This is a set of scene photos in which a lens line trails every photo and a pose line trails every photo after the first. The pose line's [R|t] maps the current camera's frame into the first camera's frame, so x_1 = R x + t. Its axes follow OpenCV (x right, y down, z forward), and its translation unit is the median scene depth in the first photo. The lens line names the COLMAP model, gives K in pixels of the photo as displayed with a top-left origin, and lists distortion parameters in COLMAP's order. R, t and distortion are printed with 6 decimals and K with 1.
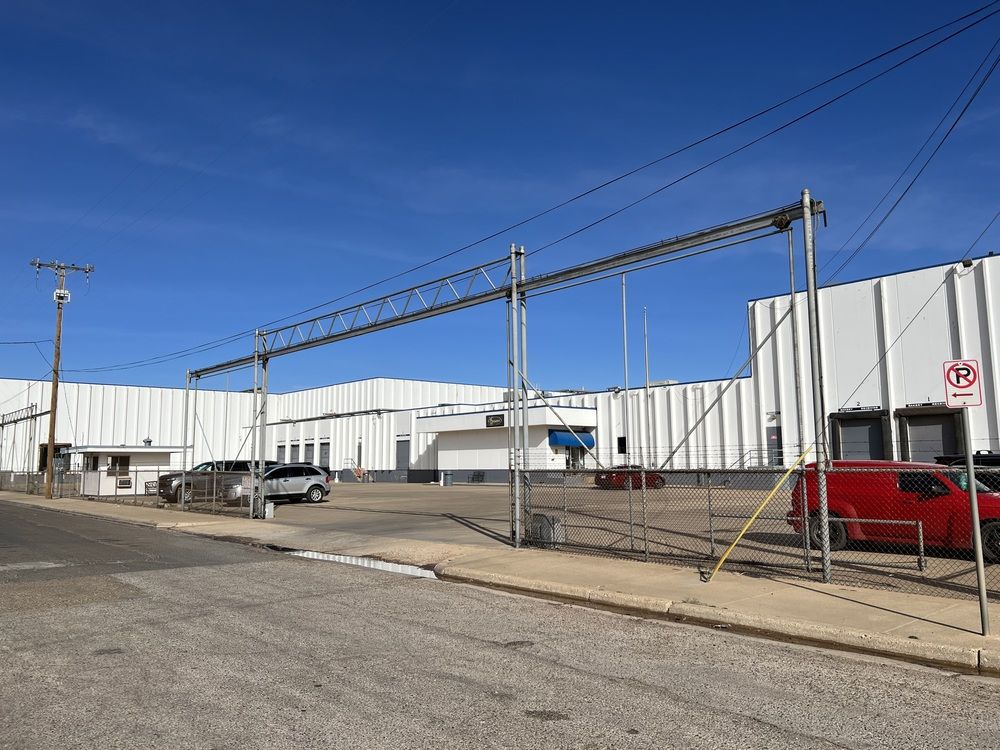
lens RADIAL K [[751.6, 0, 501.9], [0, 751.6, 375.3], [0, 0, 1]] dist [0.056927, -0.066043]
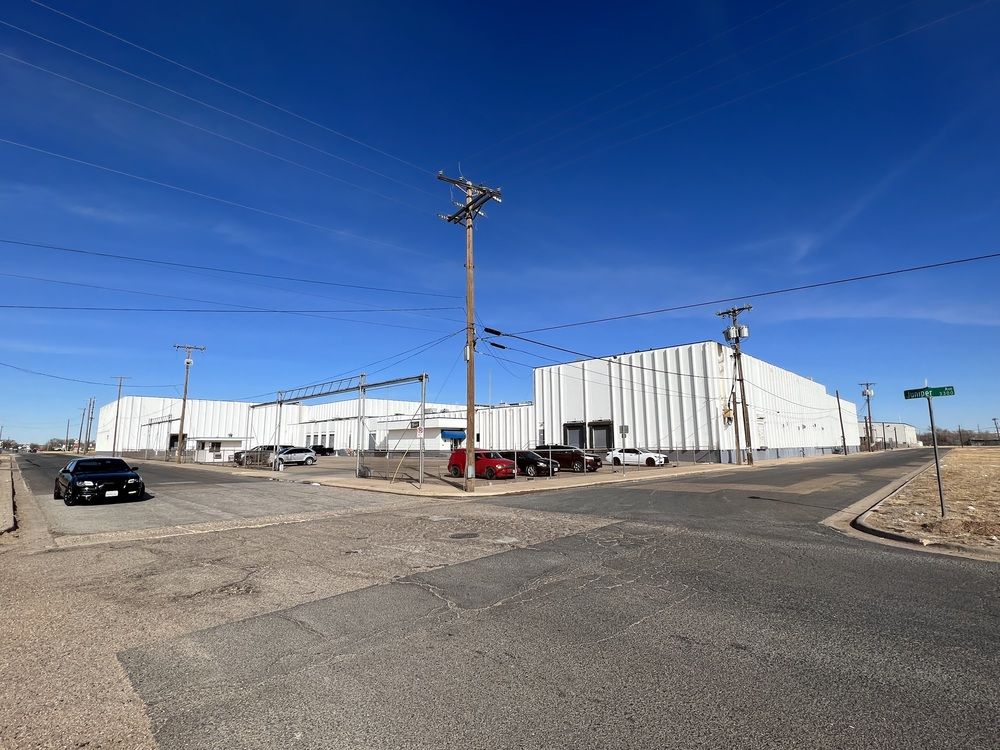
lens RADIAL K [[476.1, 0, 500.0], [0, 476.1, 375.0], [0, 0, 1]] dist [-0.000874, 0.000042]
pose [[0.997358, 0.013618, 0.071359, 0.189370], [-0.011514, 0.999489, -0.029815, -0.052693], [-0.071728, 0.028915, 0.997005, -0.385270]]
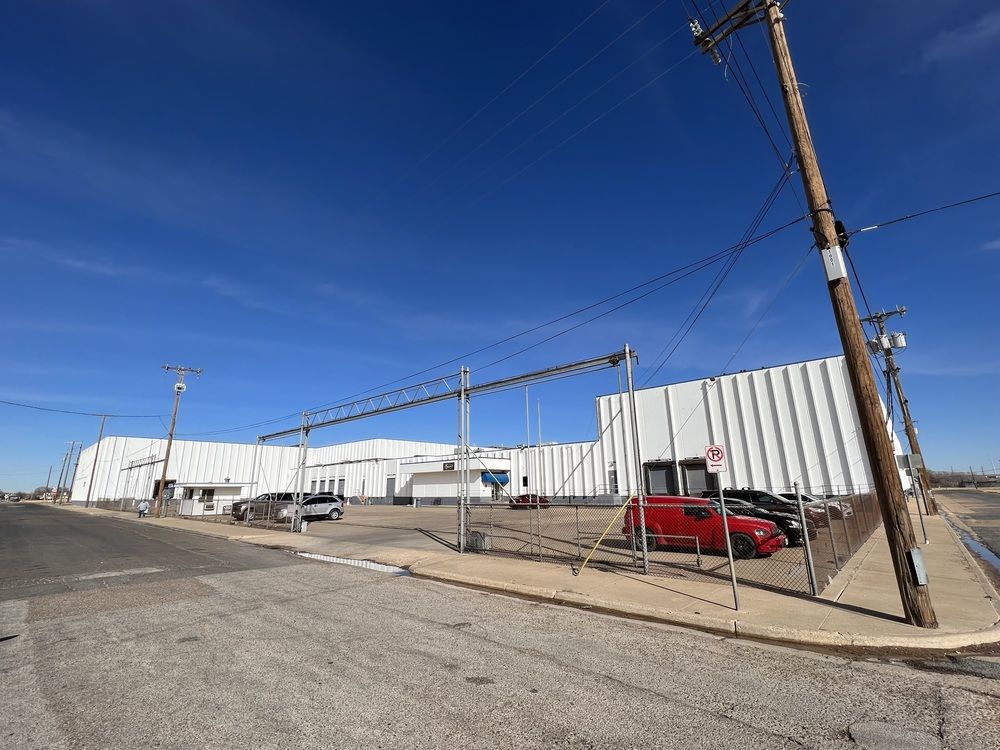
lens RADIAL K [[446.0, 0, 497.6], [0, 446.0, 372.6], [0, 0, 1]] dist [-0.000814, 0.000409]
pose [[0.995188, 0.021447, 0.095610, -0.000907], [-0.007707, 0.989863, -0.141819, -0.007871], [-0.097683, 0.140400, 0.985264, -0.000496]]
